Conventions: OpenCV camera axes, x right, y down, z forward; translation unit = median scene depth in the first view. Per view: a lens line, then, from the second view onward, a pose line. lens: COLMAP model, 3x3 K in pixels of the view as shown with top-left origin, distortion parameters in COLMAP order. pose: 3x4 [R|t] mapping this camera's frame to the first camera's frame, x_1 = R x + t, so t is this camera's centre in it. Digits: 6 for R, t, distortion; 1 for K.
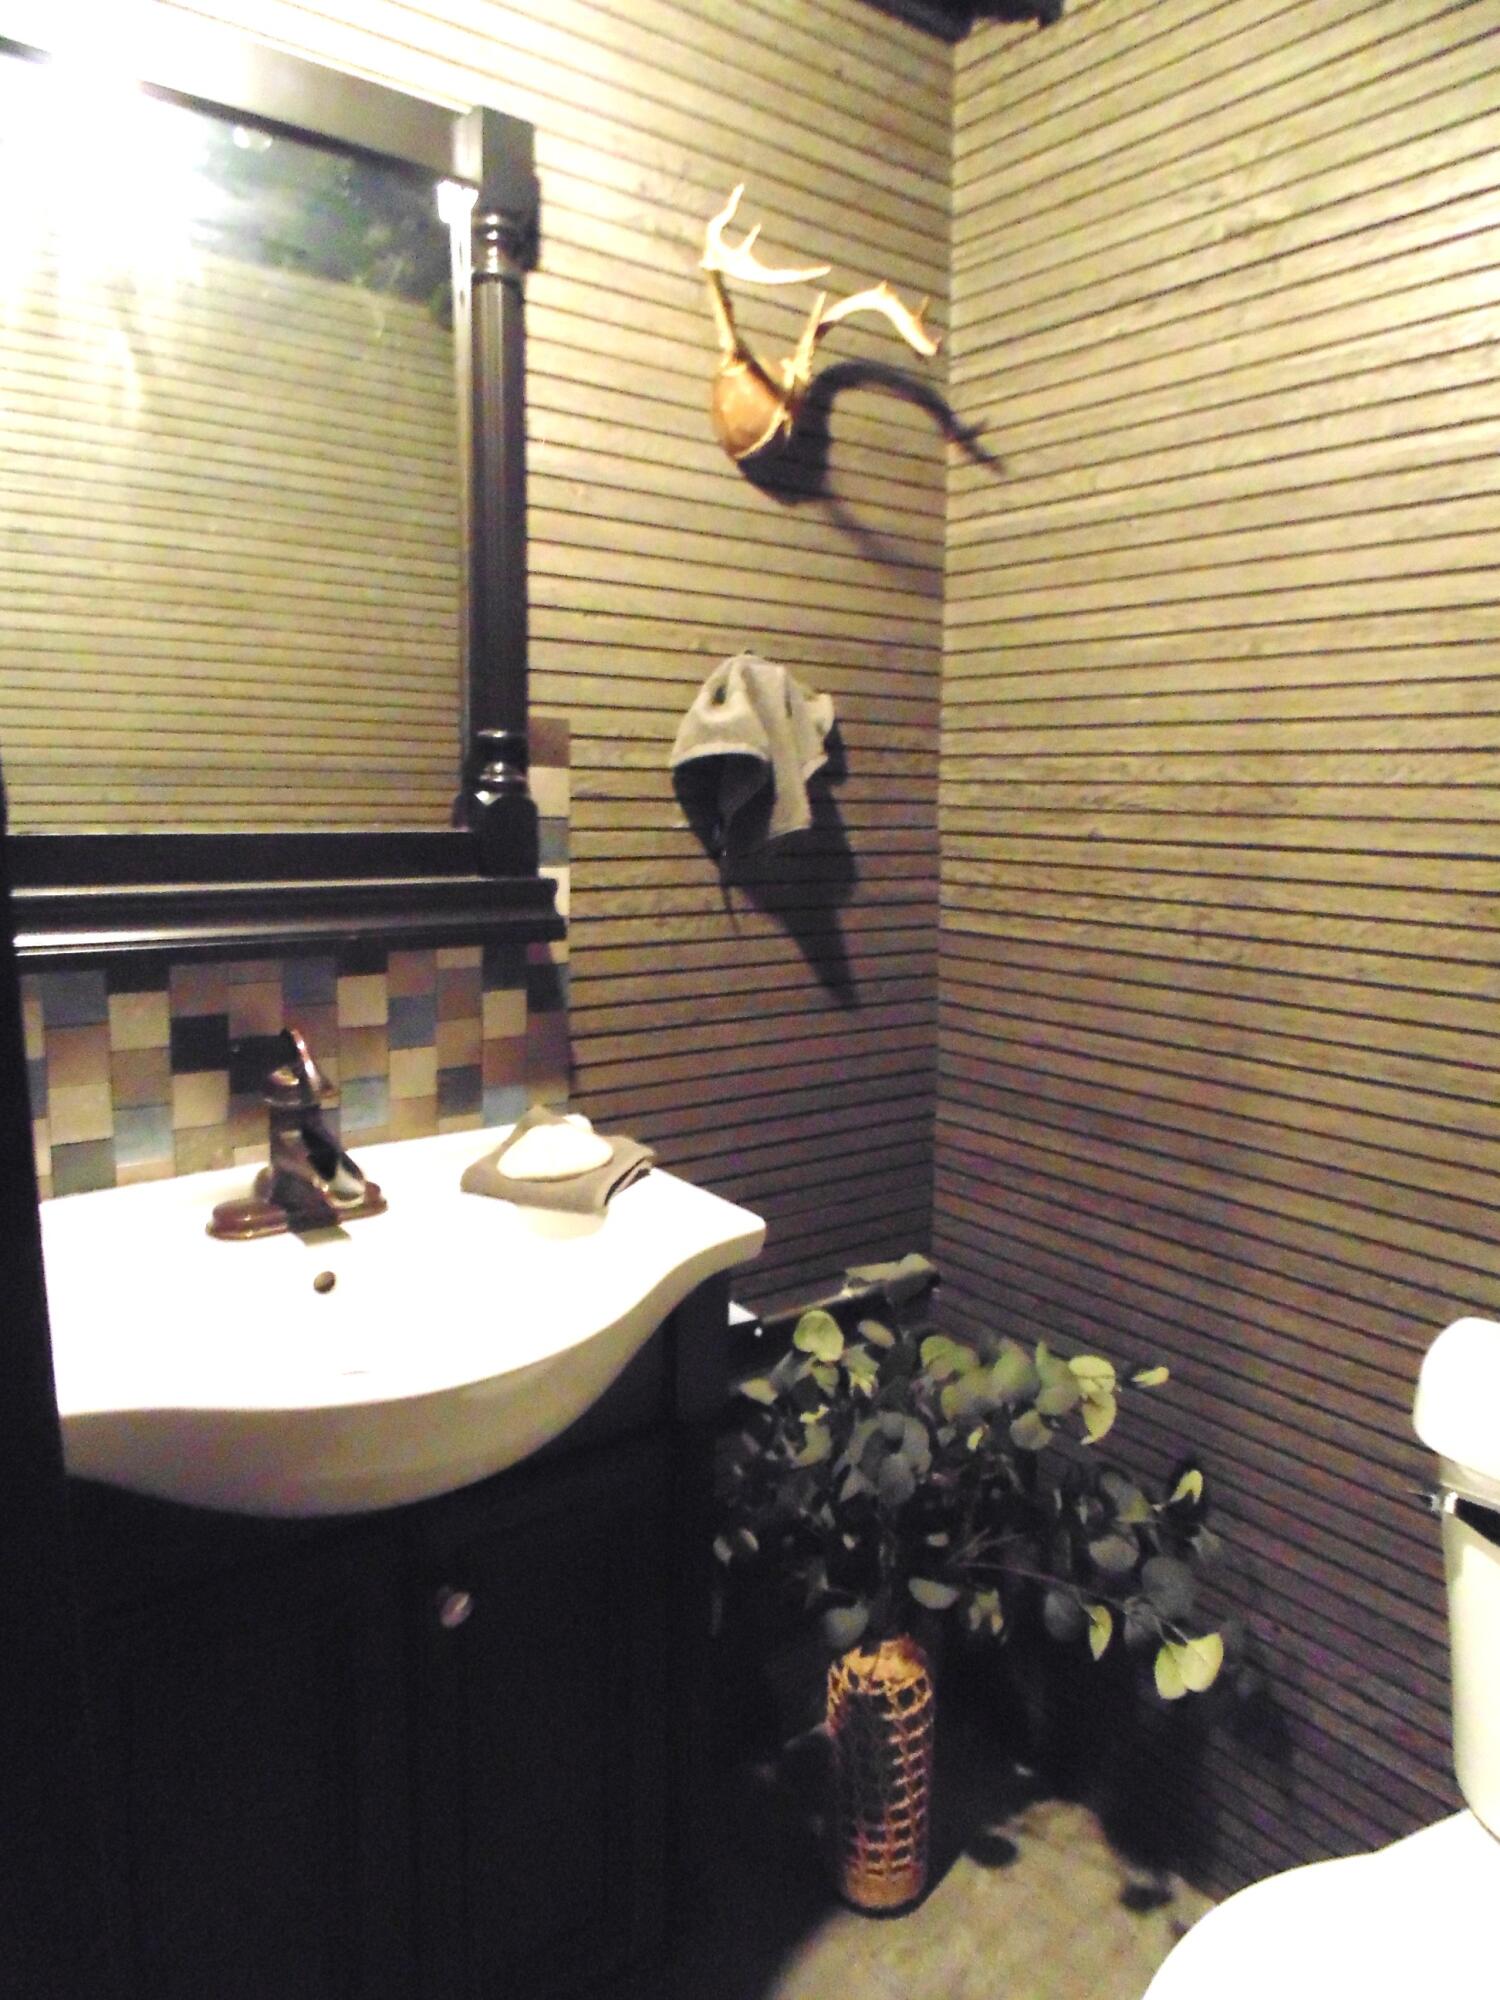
lens RADIAL K [[1340.9, 0, 749.3], [0, 1340.9, 999.1], [0, 0, 1]] dist [-0.010190, 0.001268]
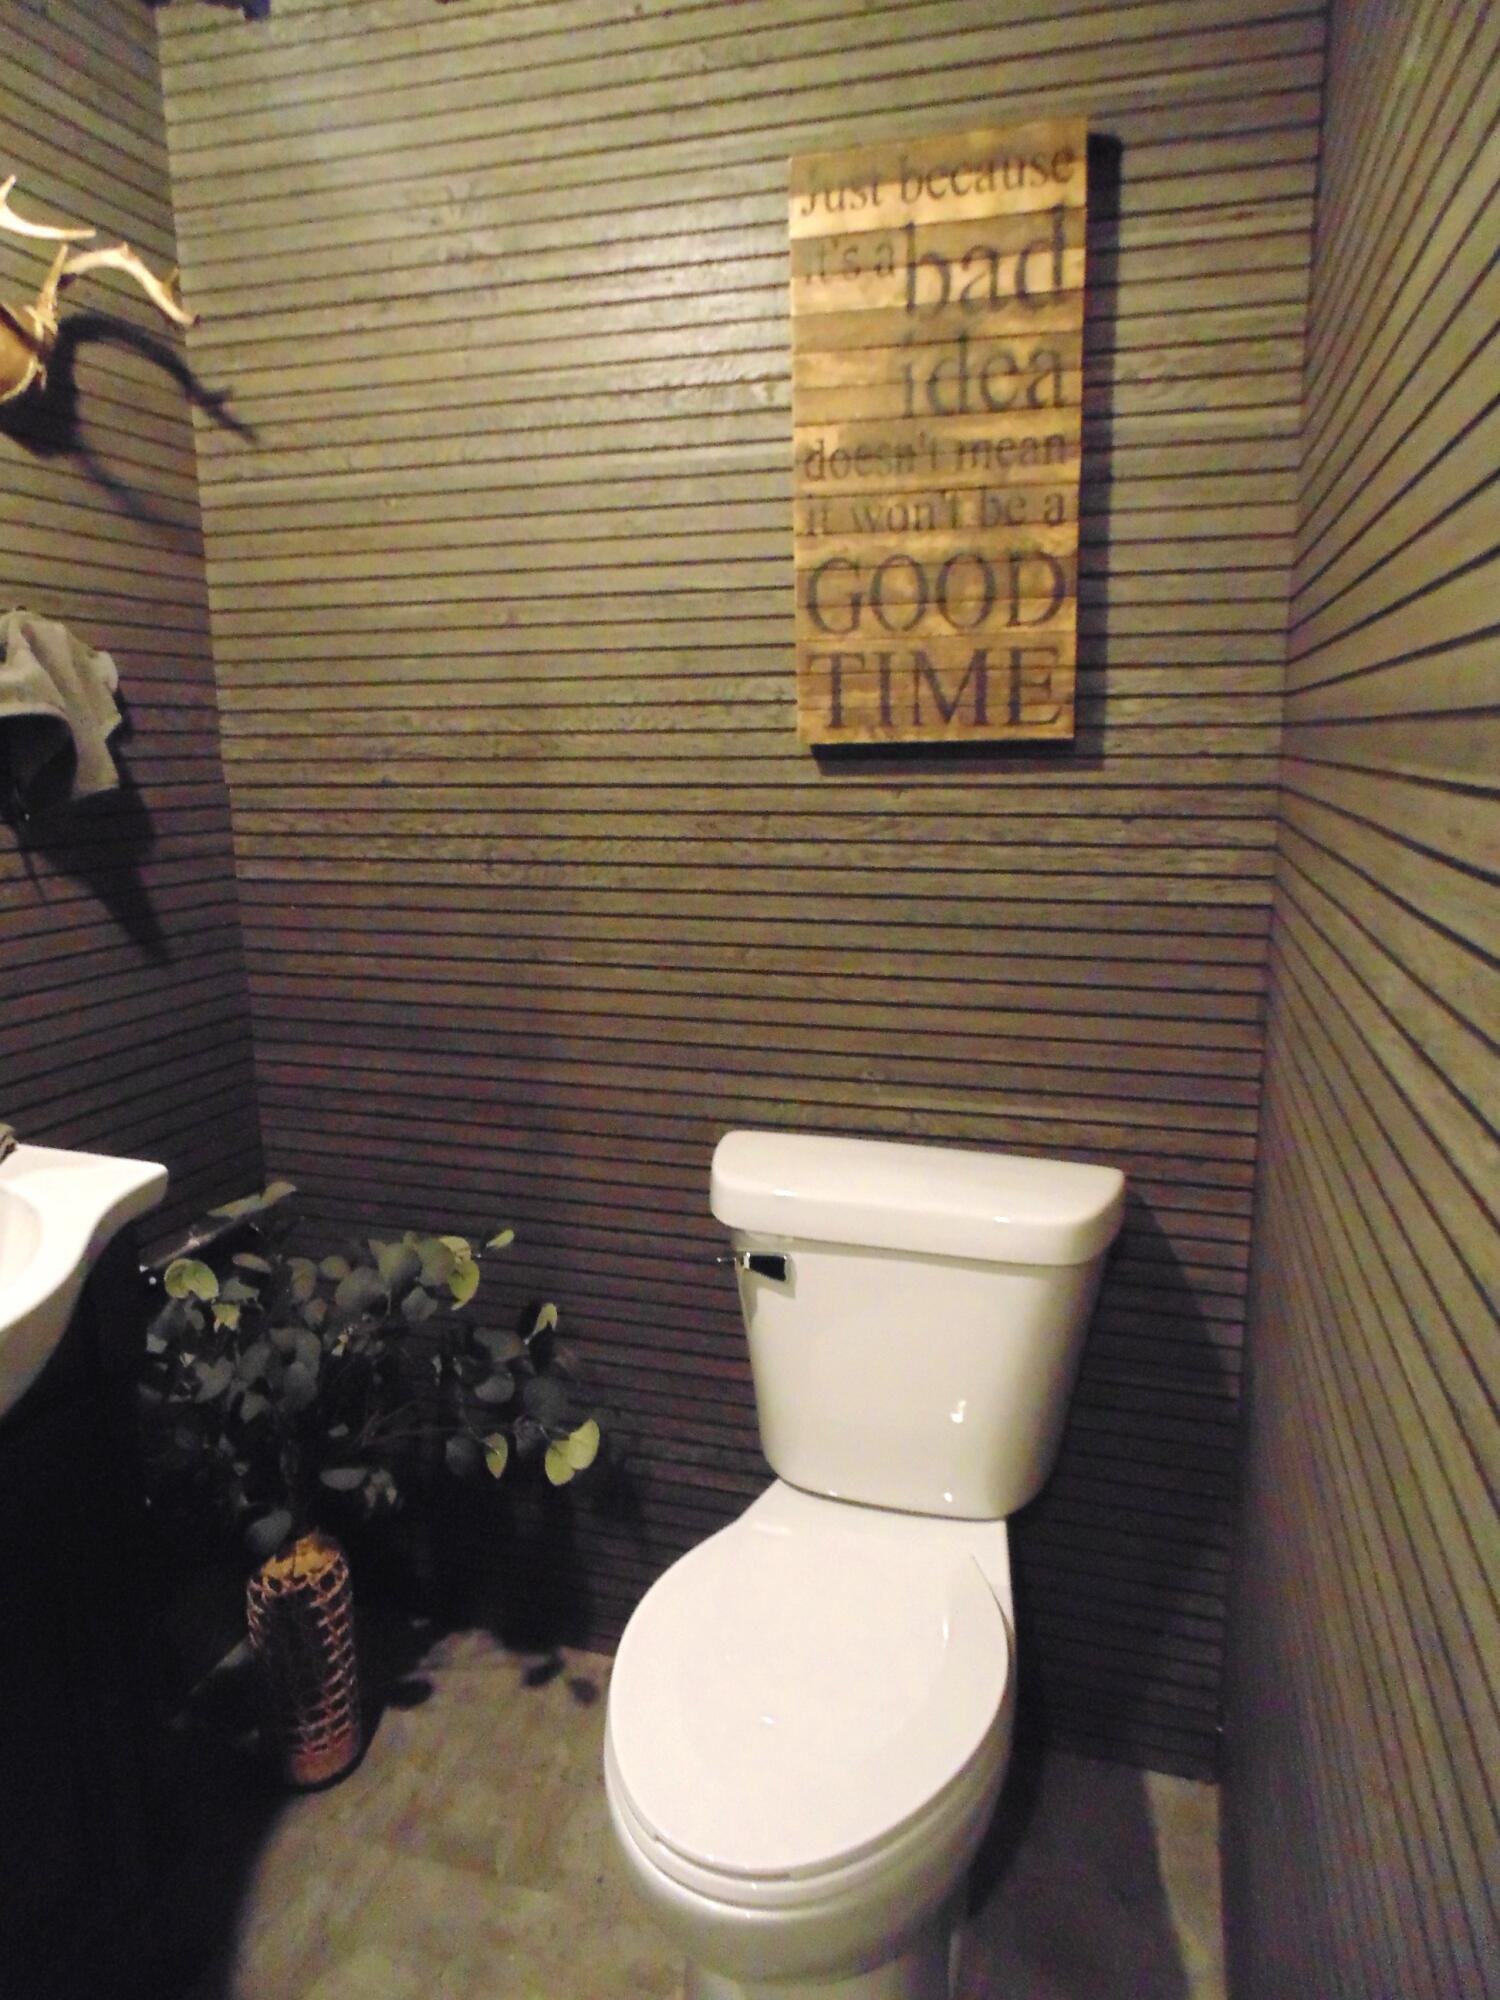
lens RADIAL K [[1340.9, 0, 749.7], [0, 1340.9, 1001.9], [0, 0, 1]] dist [-0.010190, 0.001268]
pose [[0.817020, -0.134509, 0.560700, -0.153408], [0.110851, 0.990912, 0.076190, 0.008567], [-0.565853, -0.000095, 0.824506, -0.097700]]
